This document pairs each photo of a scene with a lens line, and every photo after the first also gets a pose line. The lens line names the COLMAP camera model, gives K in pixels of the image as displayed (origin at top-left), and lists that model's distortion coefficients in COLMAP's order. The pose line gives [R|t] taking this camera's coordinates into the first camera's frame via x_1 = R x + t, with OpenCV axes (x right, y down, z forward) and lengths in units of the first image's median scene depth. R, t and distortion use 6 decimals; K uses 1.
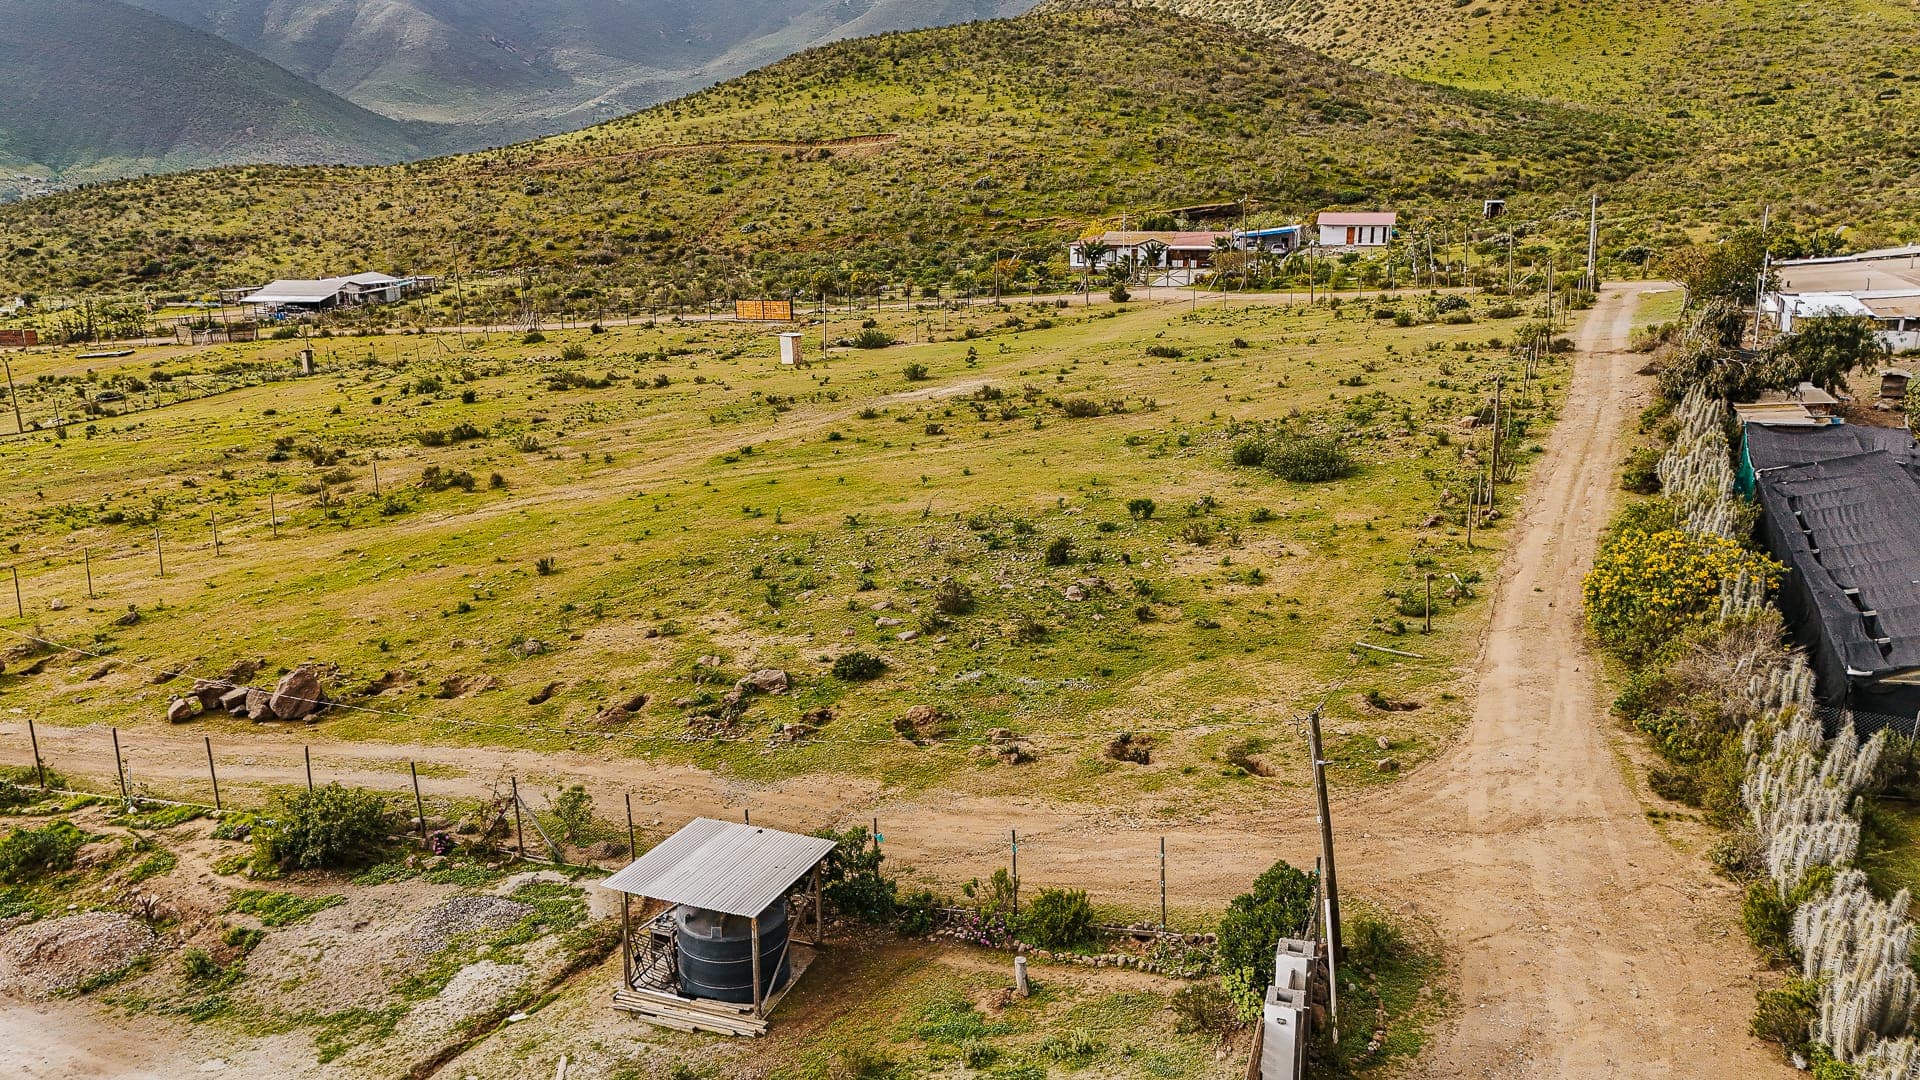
lens RADIAL K [[1416.1, 0, 954.1], [0, 1416.1, 544.0], [0, 0, 1]] dist [0.064010, -0.052829]
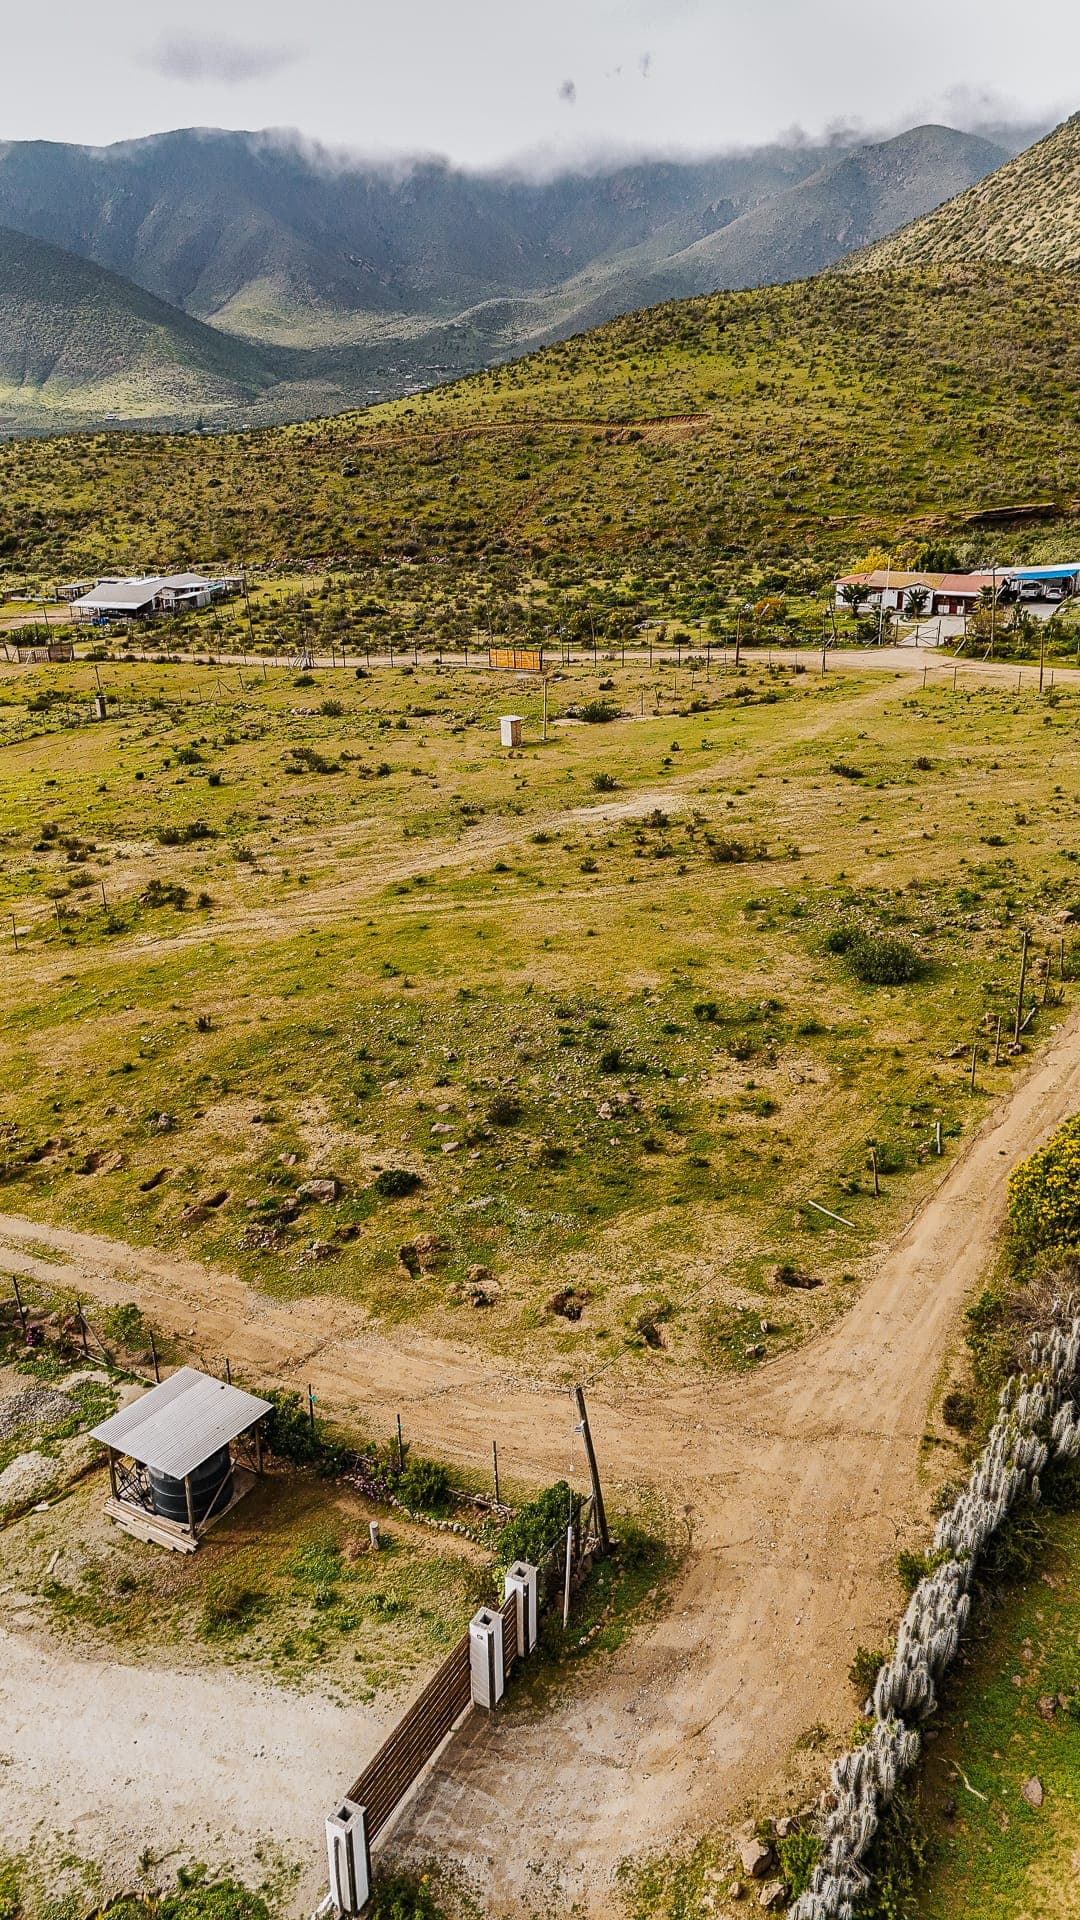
lens RADIAL K [[1416.1, 0, 550.4], [0, 1416.1, 955.6], [0, 0, 1]] dist [0.064010, -0.052829]
pose [[0.985141, 0.068228, -0.157615, 0.139837], [-0.049132, 0.991310, 0.122026, -0.151332], [0.164571, -0.112469, 0.979932, -0.090697]]
